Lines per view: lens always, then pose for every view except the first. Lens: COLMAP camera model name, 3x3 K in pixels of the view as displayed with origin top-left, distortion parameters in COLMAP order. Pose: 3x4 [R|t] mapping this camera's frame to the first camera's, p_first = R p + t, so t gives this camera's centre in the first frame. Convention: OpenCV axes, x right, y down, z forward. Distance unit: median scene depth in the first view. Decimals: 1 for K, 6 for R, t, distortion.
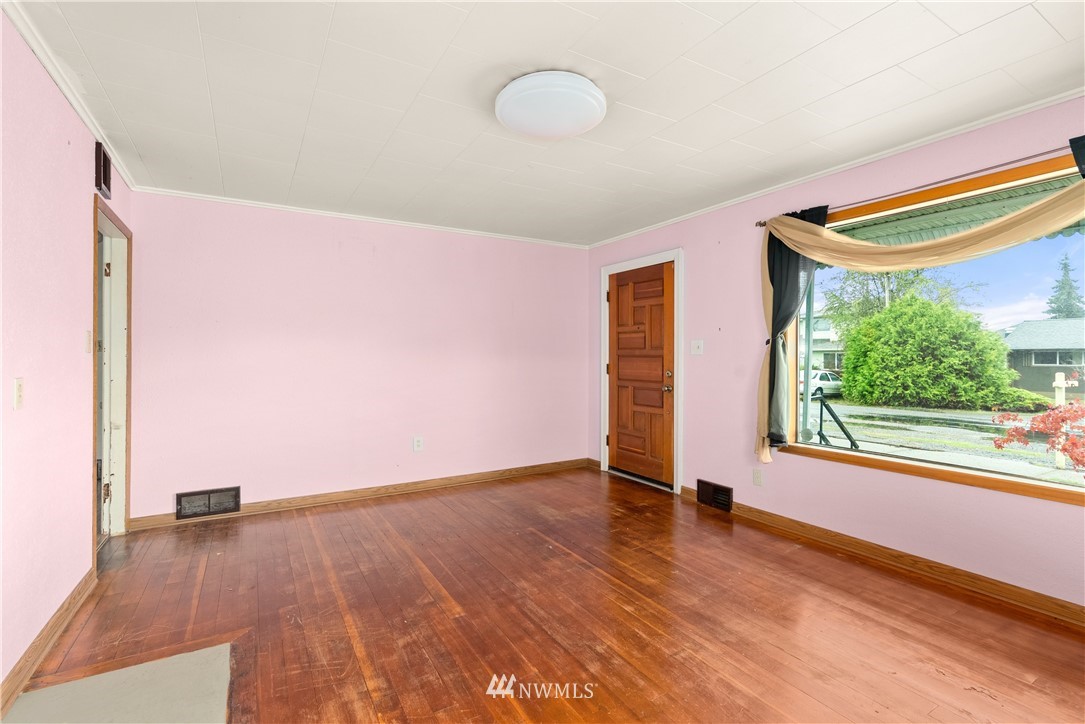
lens RADIAL K [[493.6, 0, 543.7], [0, 493.6, 356.9], [0, 0, 1]] dist [-0.000436, 0.000167]
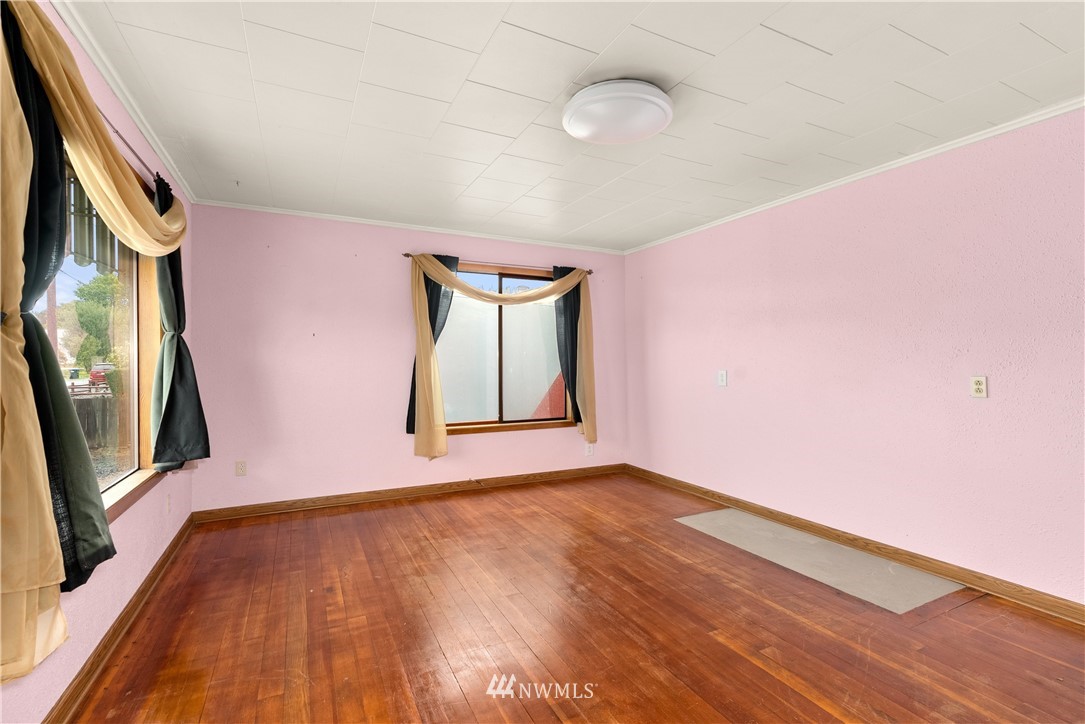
lens RADIAL K [[493.6, 0, 542.2], [0, 493.6, 363.1], [0, 0, 1]] dist [-0.000436, 0.000167]
pose [[-0.996925, -0.000980, 0.078349, 0.085611], [-0.000696, 0.999993, 0.003663, -0.002698], [-0.078352, 0.003597, -0.996919, 1.956564]]
